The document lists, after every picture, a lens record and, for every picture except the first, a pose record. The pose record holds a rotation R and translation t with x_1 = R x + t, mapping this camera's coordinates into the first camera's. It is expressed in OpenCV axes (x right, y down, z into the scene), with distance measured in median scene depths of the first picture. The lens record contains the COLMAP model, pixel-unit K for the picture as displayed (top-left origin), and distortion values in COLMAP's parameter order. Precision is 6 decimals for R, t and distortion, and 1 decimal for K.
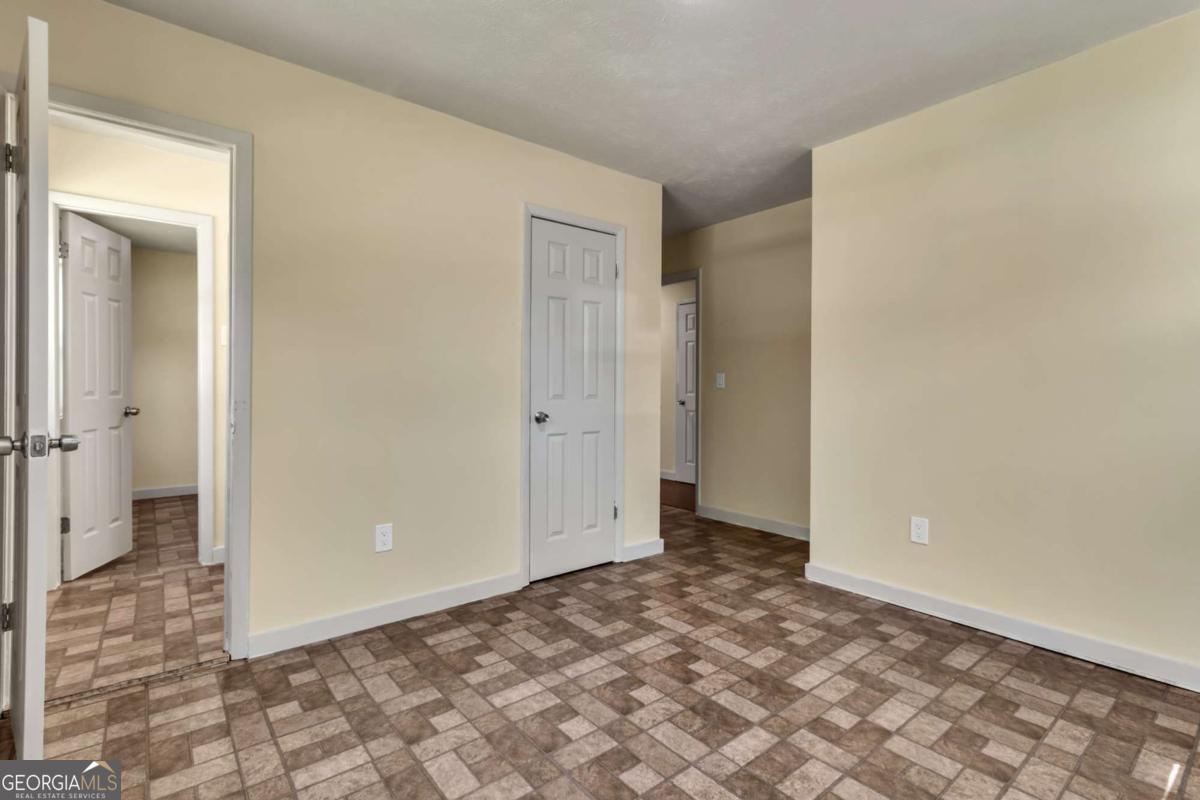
lens RADIAL K [[574.2, 0, 608.5], [0, 574.2, 391.1], [0, 0, 1]] dist [-0.000849, 0.001941]
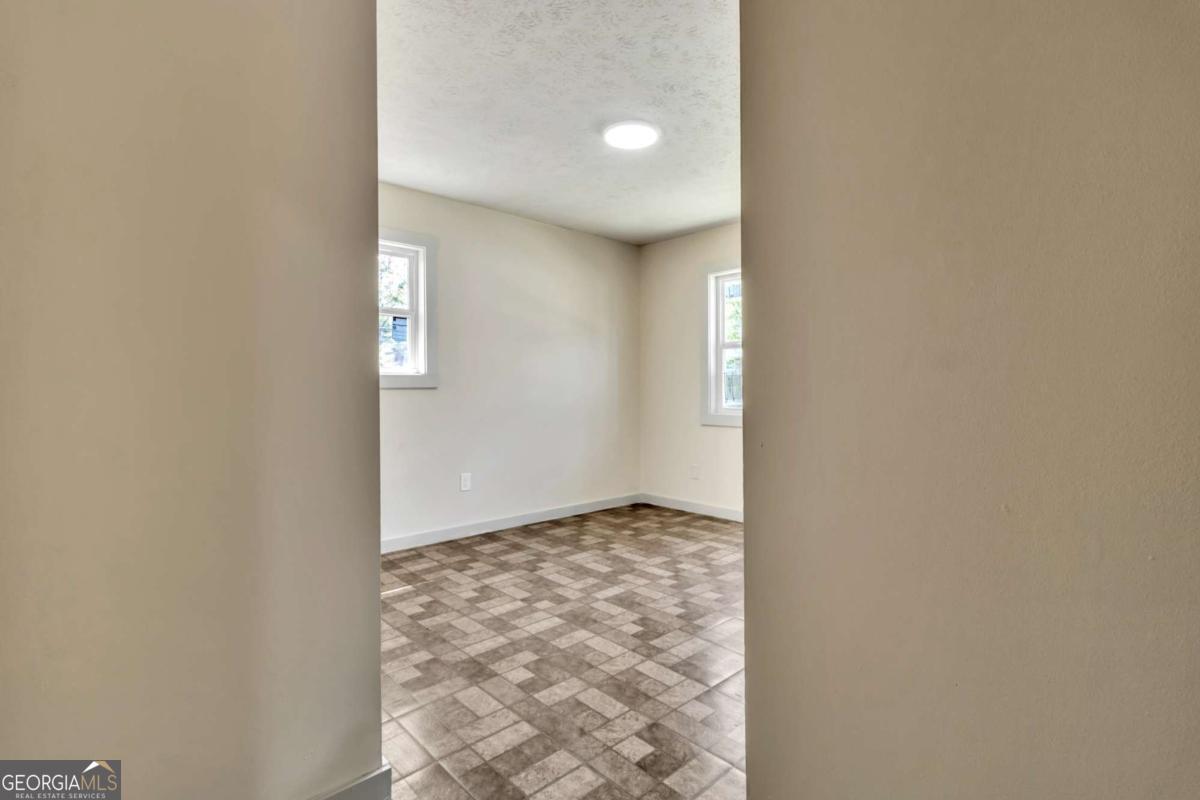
lens RADIAL K [[574.2, 0, 611.1], [0, 574.2, 397.7], [0, 0, 1]] dist [-0.000849, 0.001941]
pose [[-0.996782, 0.003402, -0.080086, 0.324384], [0.002182, 0.999880, 0.015312, -0.004437], [0.080129, 0.015088, -0.996670, 2.355075]]
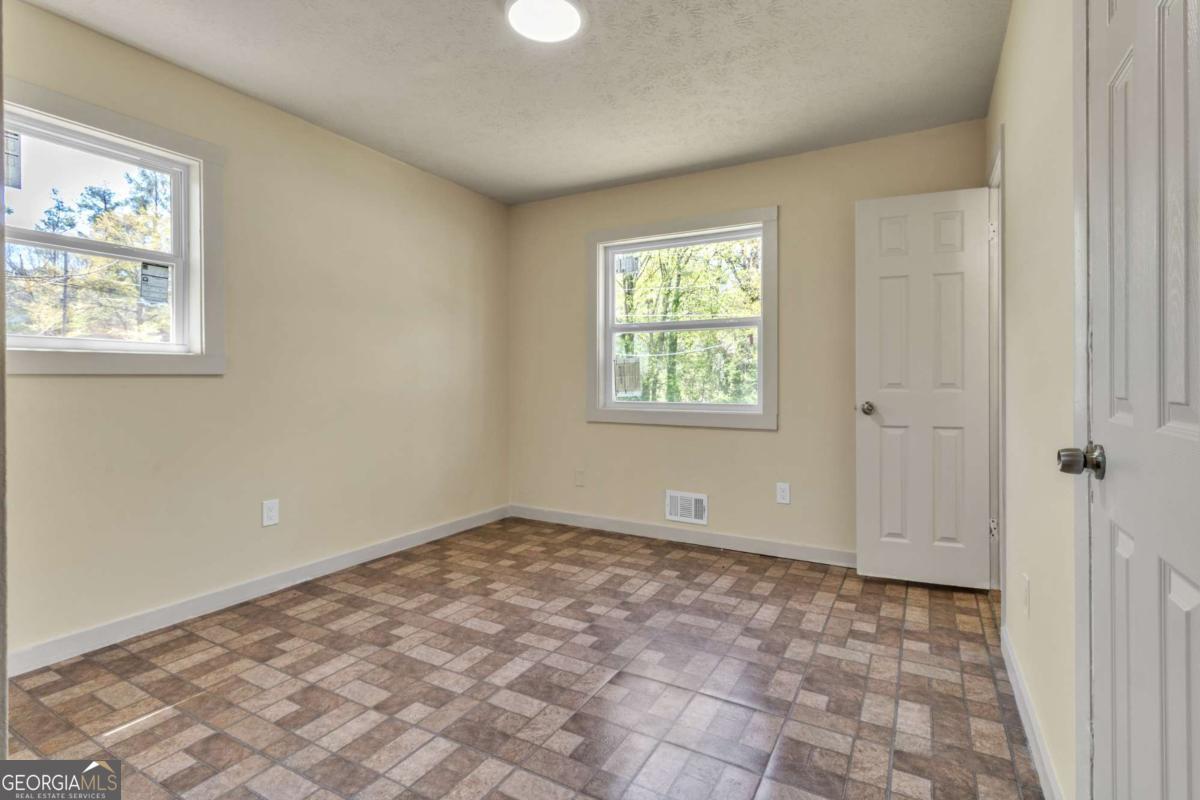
lens RADIAL K [[574.2, 0, 621.3], [0, 574.2, 386.7], [0, 0, 1]] dist [-0.000849, 0.001941]
pose [[-0.923348, 0.001017, -0.383962, 0.425332], [-0.004450, 0.999901, 0.013348, -0.003539], [0.383938, 0.014033, -0.923252, 1.896093]]
